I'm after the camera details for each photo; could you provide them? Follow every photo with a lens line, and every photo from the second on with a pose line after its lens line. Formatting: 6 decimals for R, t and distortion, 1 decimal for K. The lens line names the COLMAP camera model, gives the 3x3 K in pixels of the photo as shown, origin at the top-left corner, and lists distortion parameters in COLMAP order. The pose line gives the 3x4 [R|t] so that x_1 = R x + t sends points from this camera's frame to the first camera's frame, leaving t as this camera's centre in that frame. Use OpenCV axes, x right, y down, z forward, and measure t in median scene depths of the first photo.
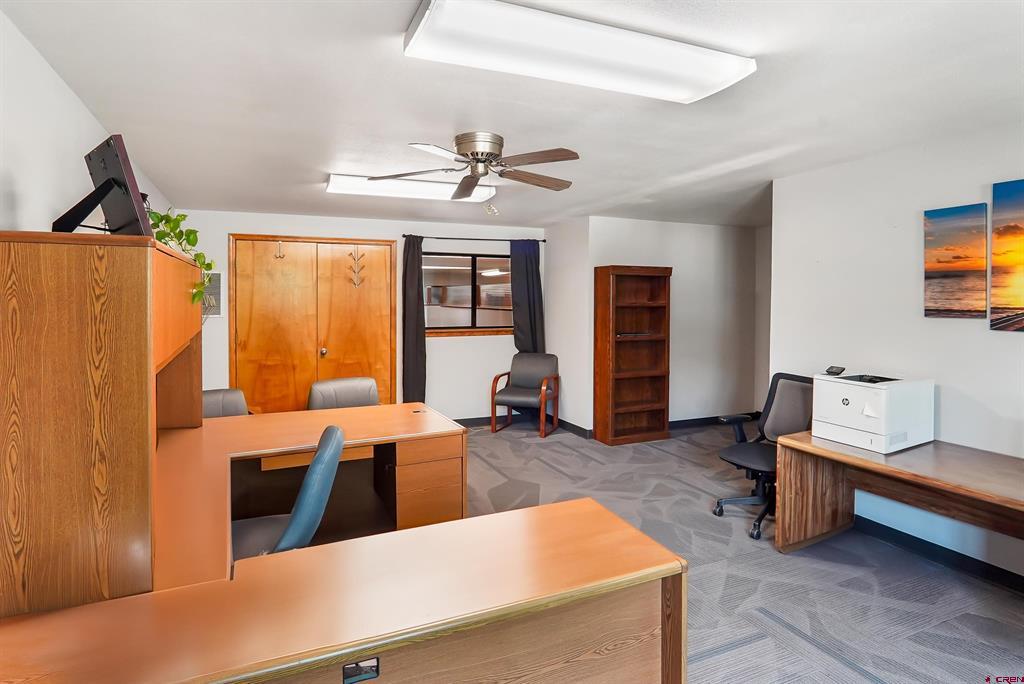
lens RADIAL K [[569.8, 0, 505.5], [0, 569.8, 350.2], [0, 0, 1]] dist [-0.030708, 0.000388]
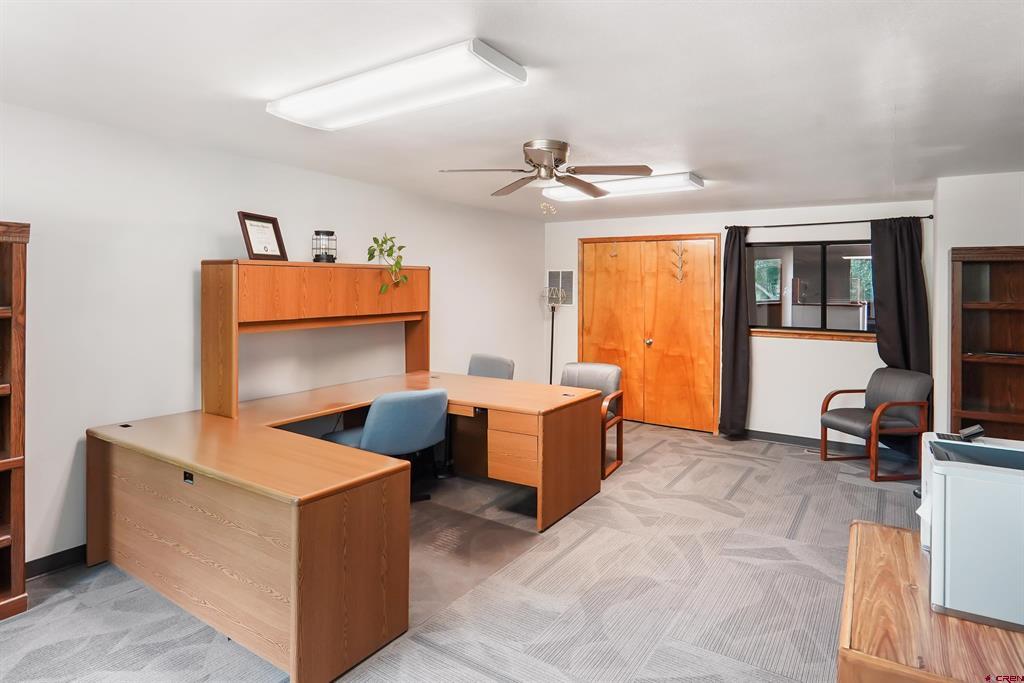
lens RADIAL K [[569.8, 0, 502.4], [0, 569.8, 331.1], [0, 0, 1]] dist [-0.030708, 0.000388]
pose [[0.529616, 0.065301, -0.845720, 0.427837], [-0.087038, 0.995953, 0.022395, -0.017203], [0.843760, 0.061749, 0.533156, 0.186021]]
